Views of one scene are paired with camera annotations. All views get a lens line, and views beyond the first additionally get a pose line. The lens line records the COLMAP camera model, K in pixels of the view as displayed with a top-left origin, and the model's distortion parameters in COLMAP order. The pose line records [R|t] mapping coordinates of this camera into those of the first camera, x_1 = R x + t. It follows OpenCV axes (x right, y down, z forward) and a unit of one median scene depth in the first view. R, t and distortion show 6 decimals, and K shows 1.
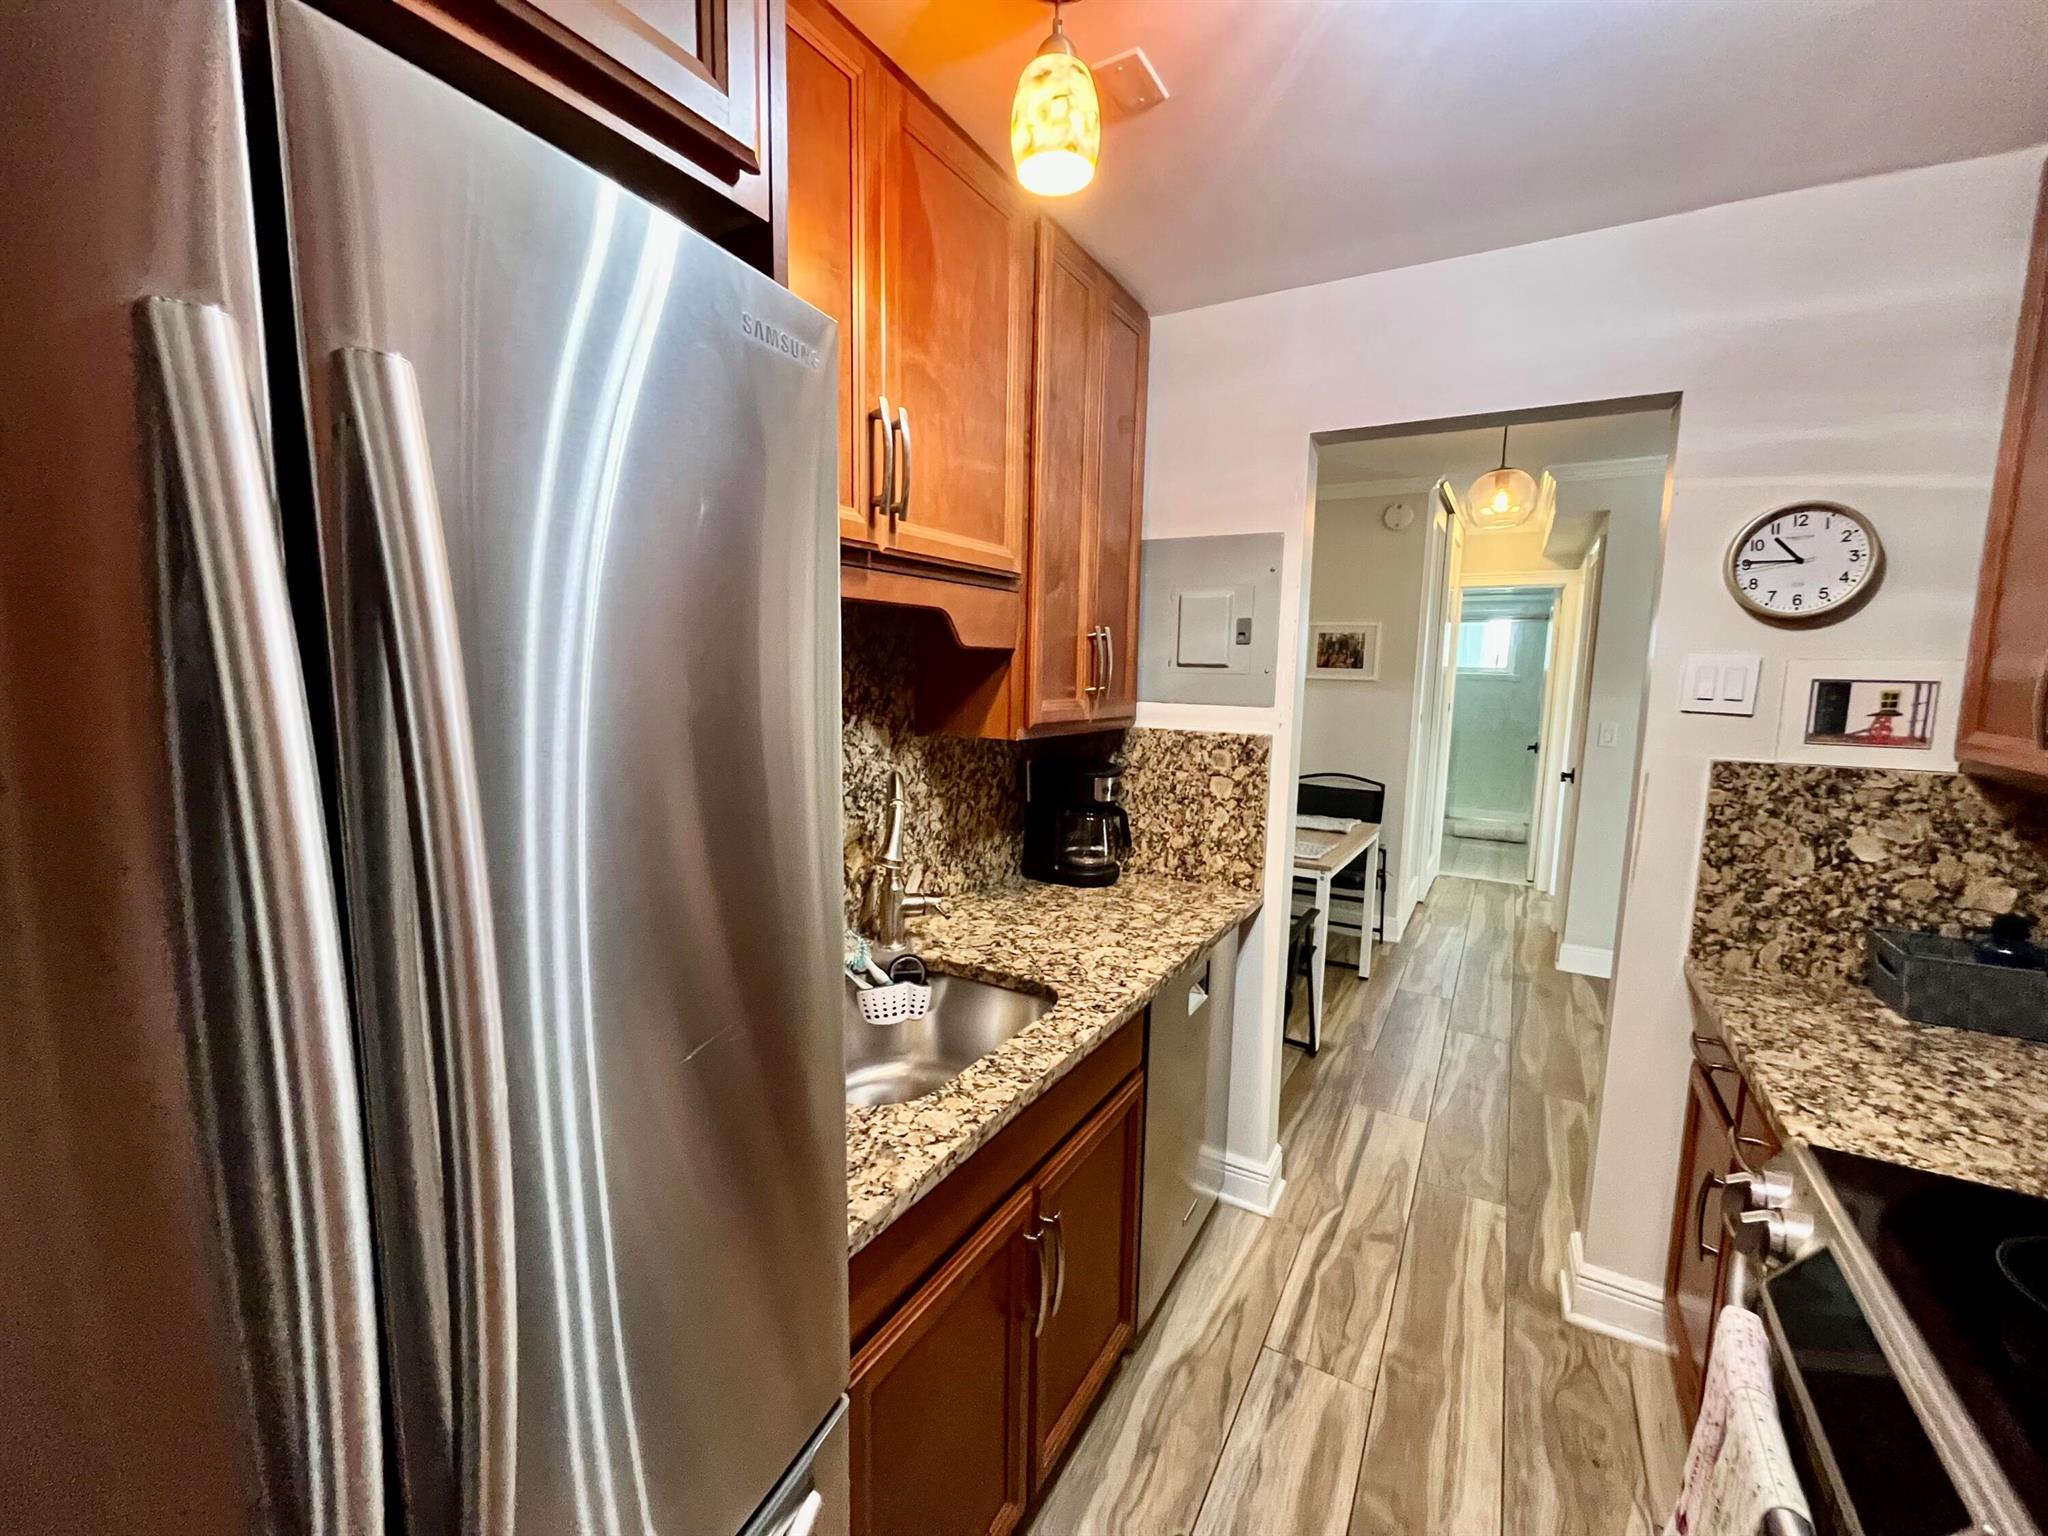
lens RADIAL K [[840.2, 0, 1019.7], [0, 840.2, 771.0], [0, 0, 1]] dist [-0.002695, 0.000232]
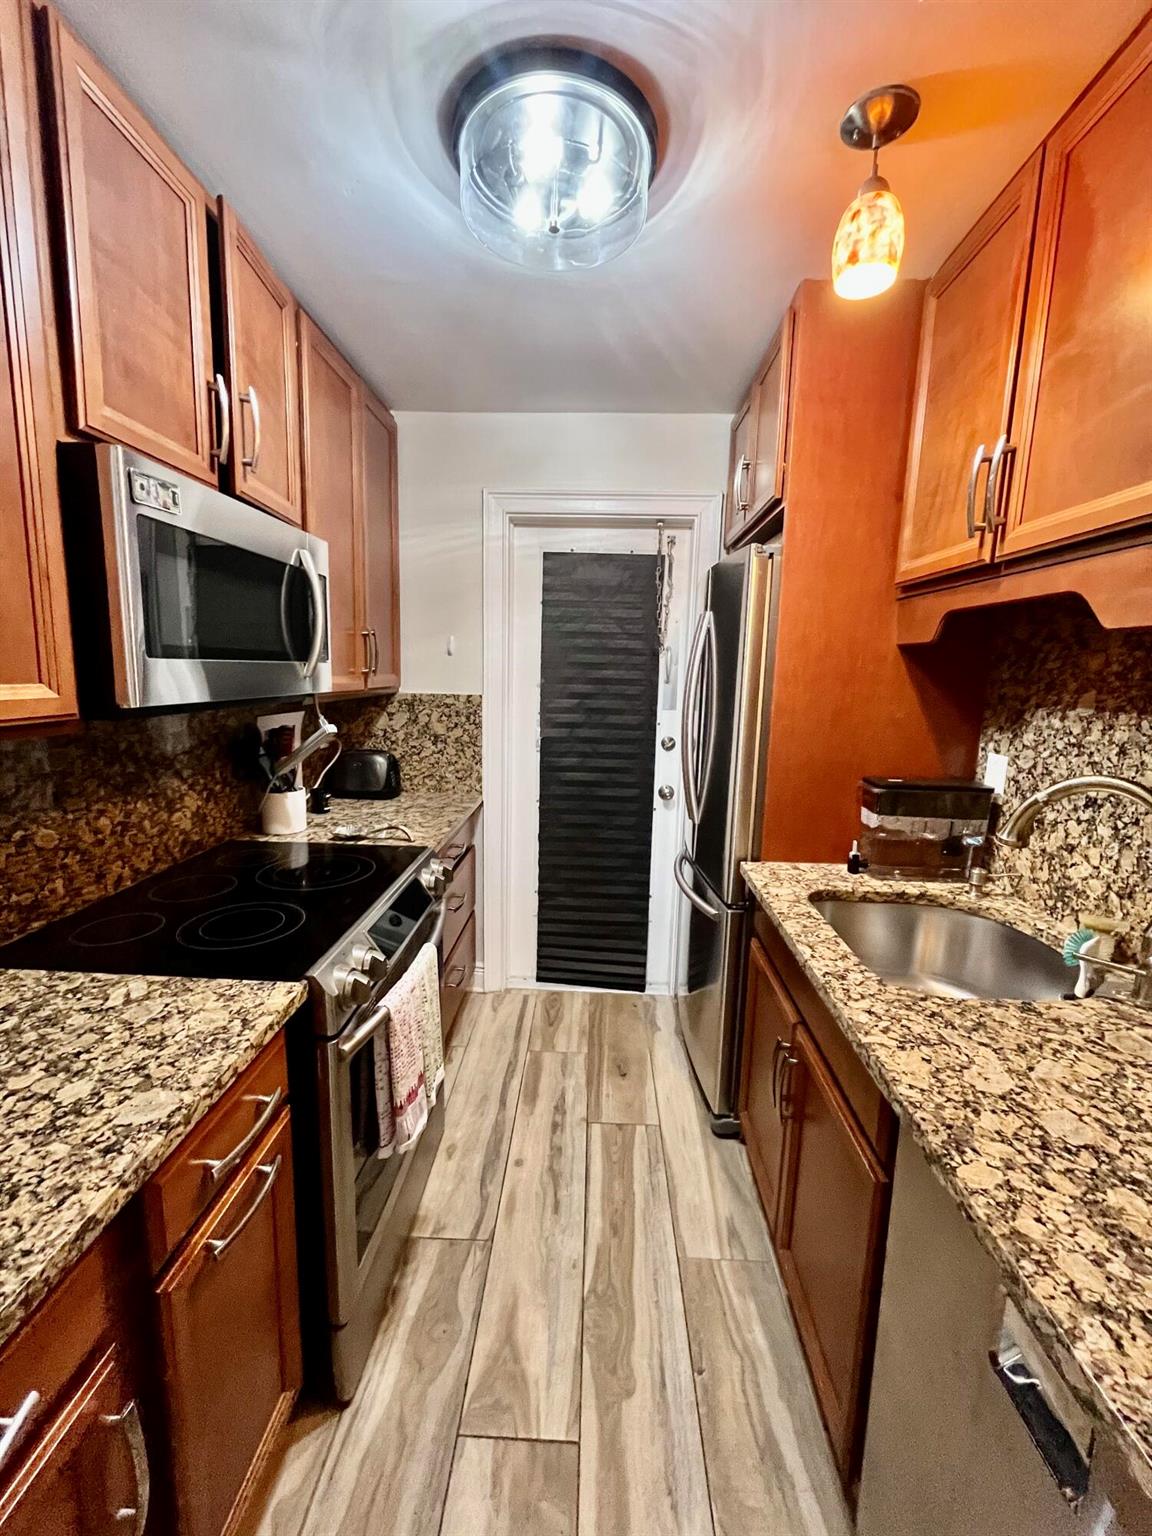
lens RADIAL K [[630.1, 0, 575.6], [0, 630.1, 765.5], [0, 0, 1]] dist [-0.002695, 0.000232]
pose [[-0.879271, 0.035711, -0.474981, 0.714402], [-0.100236, 0.960984, 0.257805, -0.134235], [0.465656, 0.274291, -0.841385, 1.376275]]
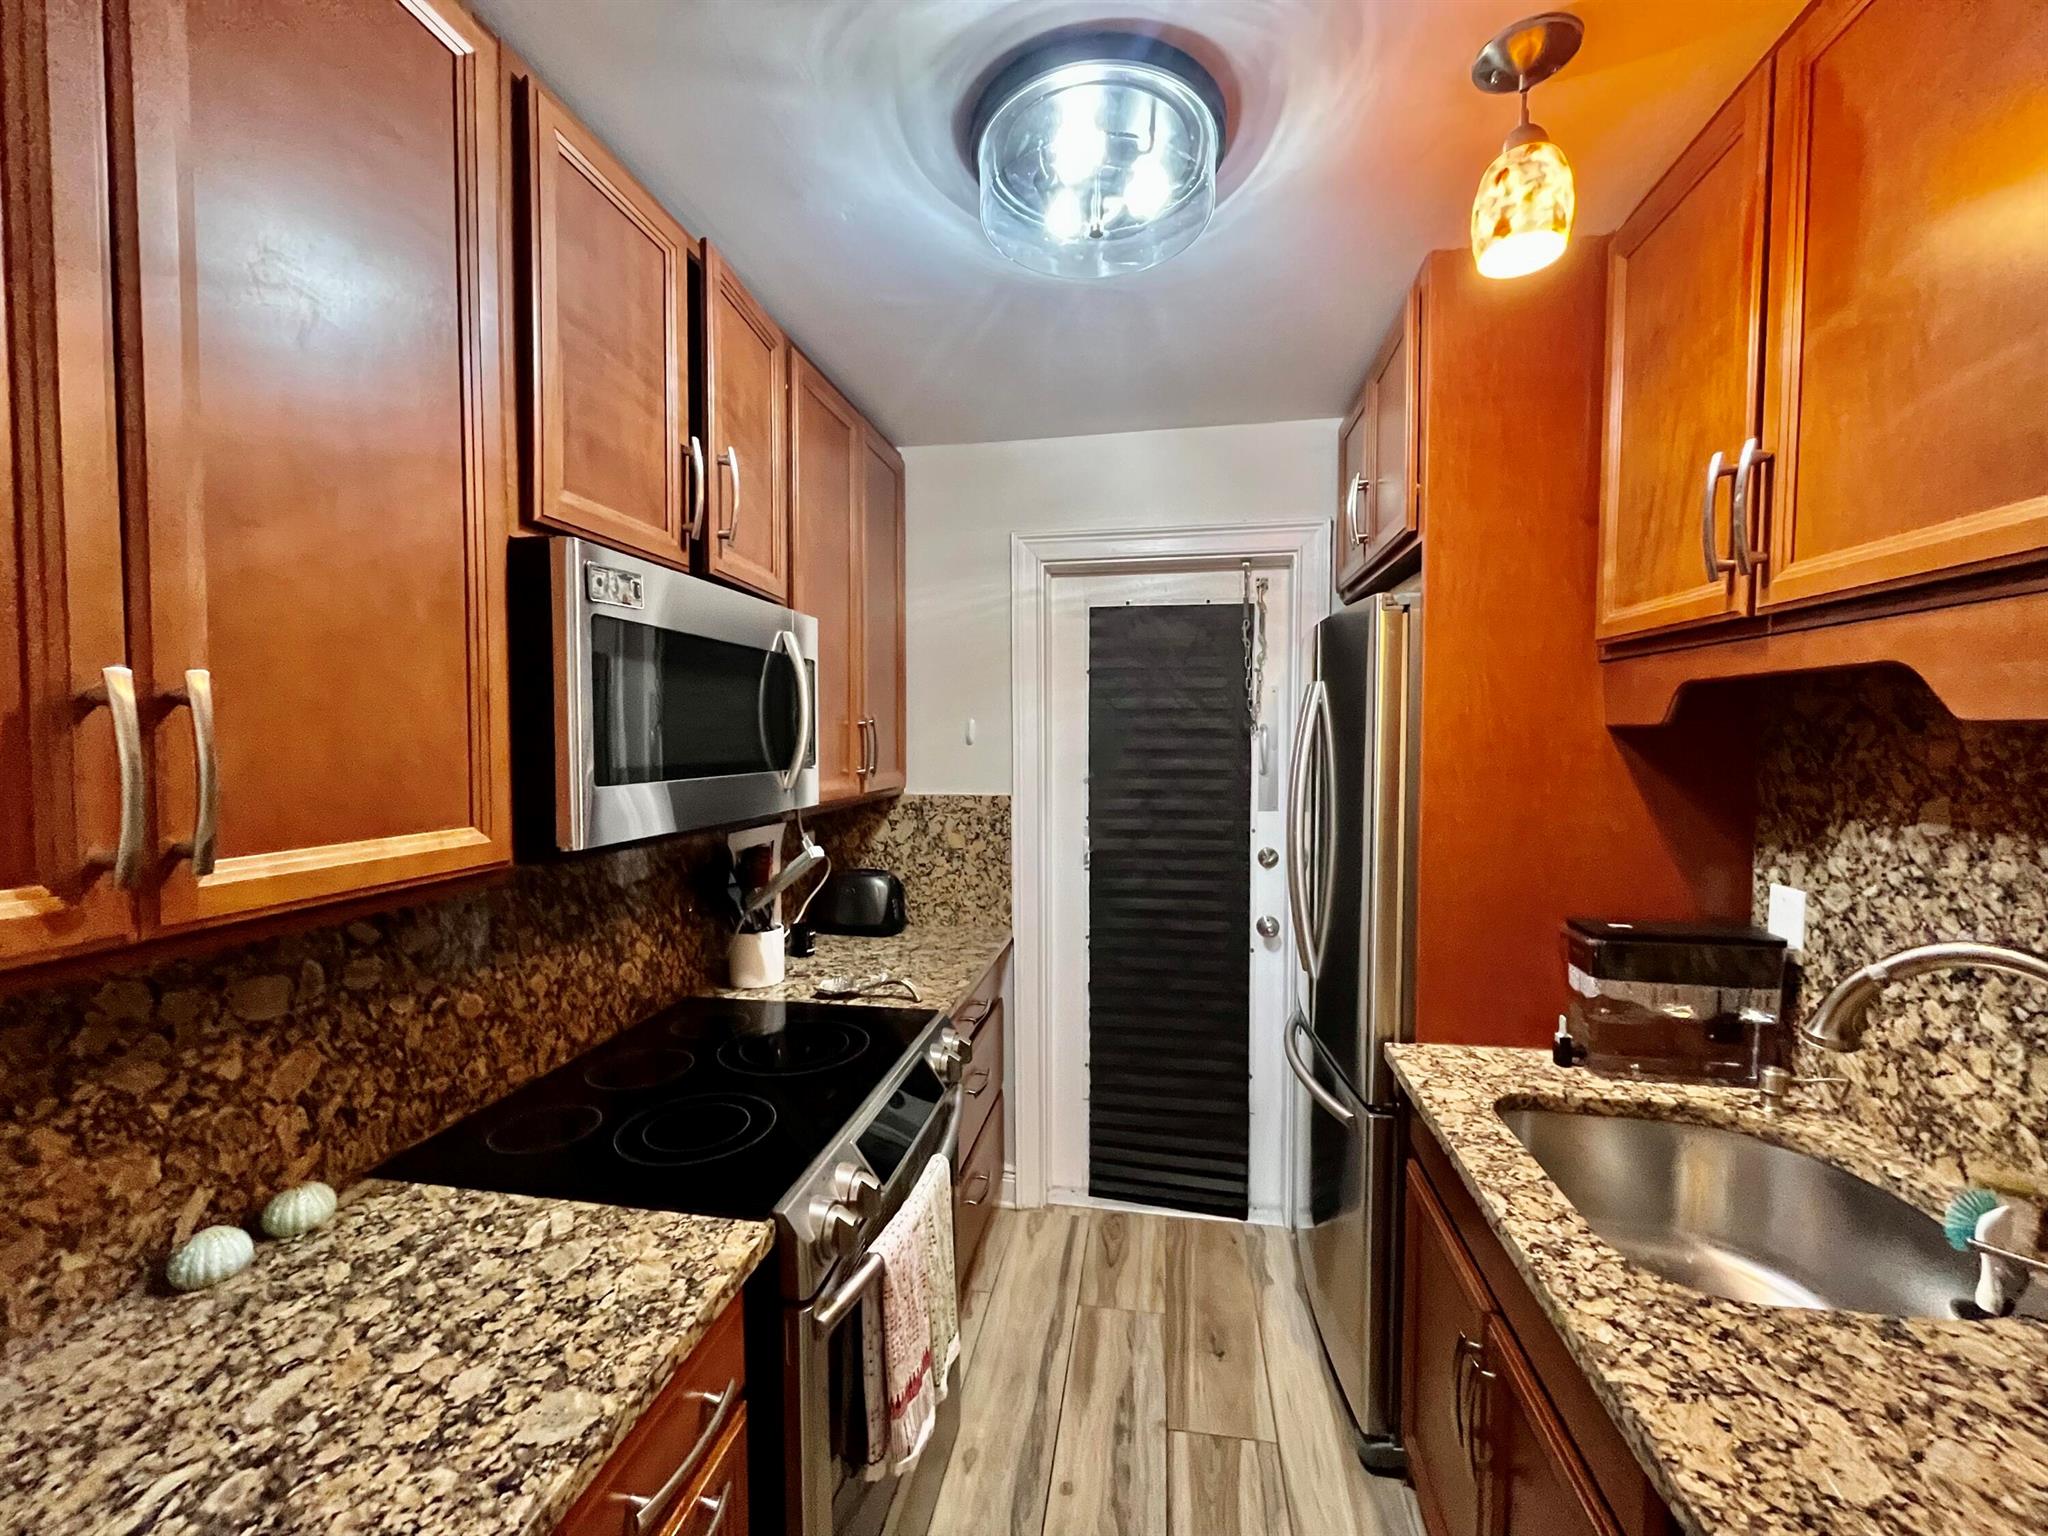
lens RADIAL K [[840.2, 0, 1019.7], [0, 840.2, 771.0], [0, 0, 1]] dist [-0.002695, 0.000232]
pose [[-0.936612, 0.001321, -0.350365, 0.704539], [-0.057999, 0.985612, 0.158763, -0.175326], [0.345534, 0.169021, -0.923059, 1.351373]]
